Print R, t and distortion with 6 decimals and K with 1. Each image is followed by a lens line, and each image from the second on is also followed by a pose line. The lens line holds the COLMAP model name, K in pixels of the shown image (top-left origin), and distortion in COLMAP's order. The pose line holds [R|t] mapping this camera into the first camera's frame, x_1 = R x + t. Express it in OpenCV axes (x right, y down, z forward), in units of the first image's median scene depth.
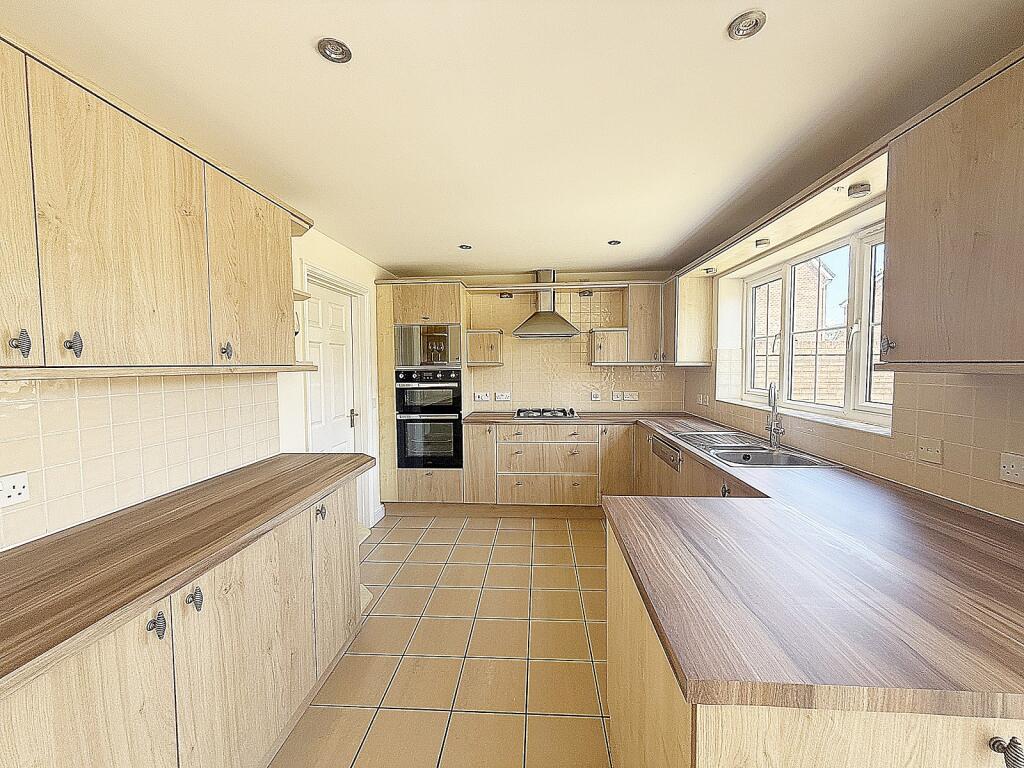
lens RADIAL K [[410.5, 0, 515.4], [0, 410.5, 385.5], [0, 0, 1]] dist [0.003765, 0.000500]
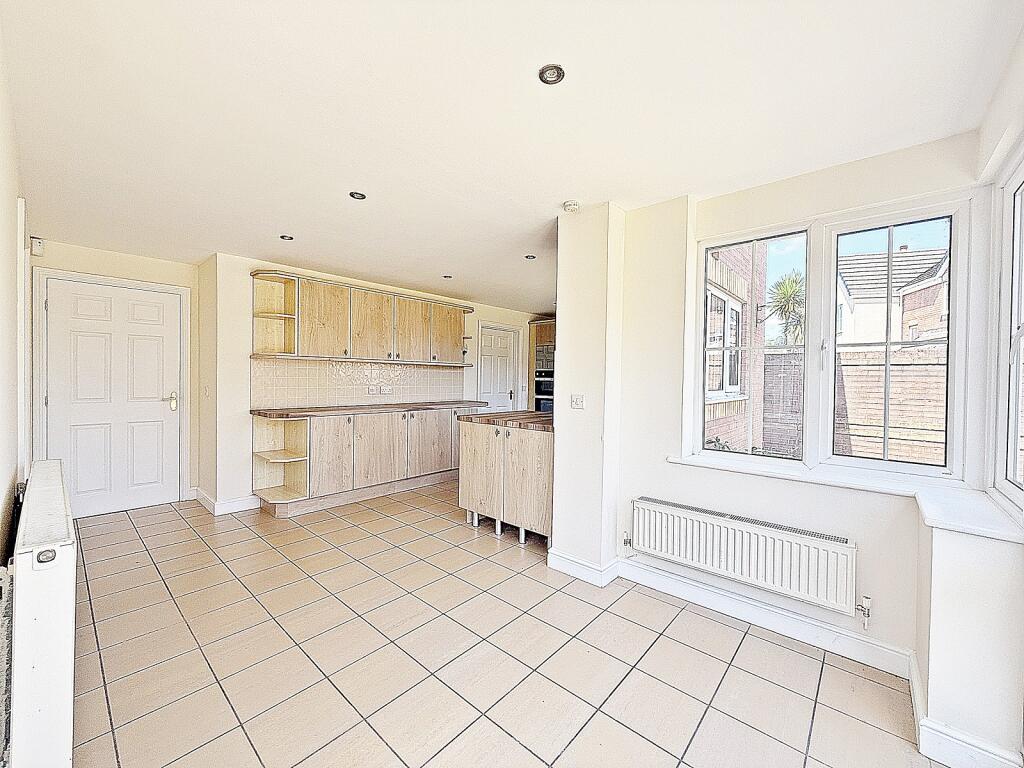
lens RADIAL K [[410.5, 0, 510.8], [0, 410.5, 380.7], [0, 0, 1]] dist [0.003765, 0.000500]
pose [[0.785711, 0.029125, -0.617907, 0.743976], [-0.057831, 0.997975, -0.026497, 0.061098], [0.615884, 0.056554, 0.785804, -0.486749]]
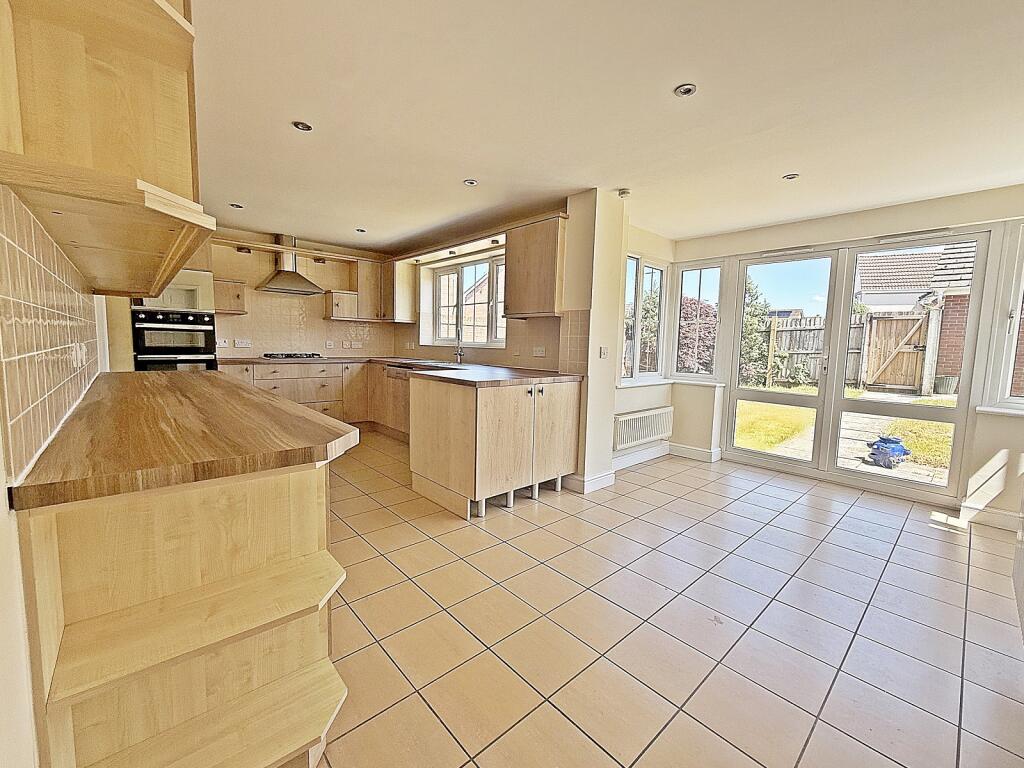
lens RADIAL K [[410.5, 0, 512.2], [0, 410.5, 383.3], [0, 0, 1]] dist [0.003765, 0.000500]
pose [[0.705886, -0.047536, 0.706729, -0.355401], [0.008225, 0.998228, 0.058928, 0.086867], [-0.708278, -0.035784, 0.705026, -0.336771]]
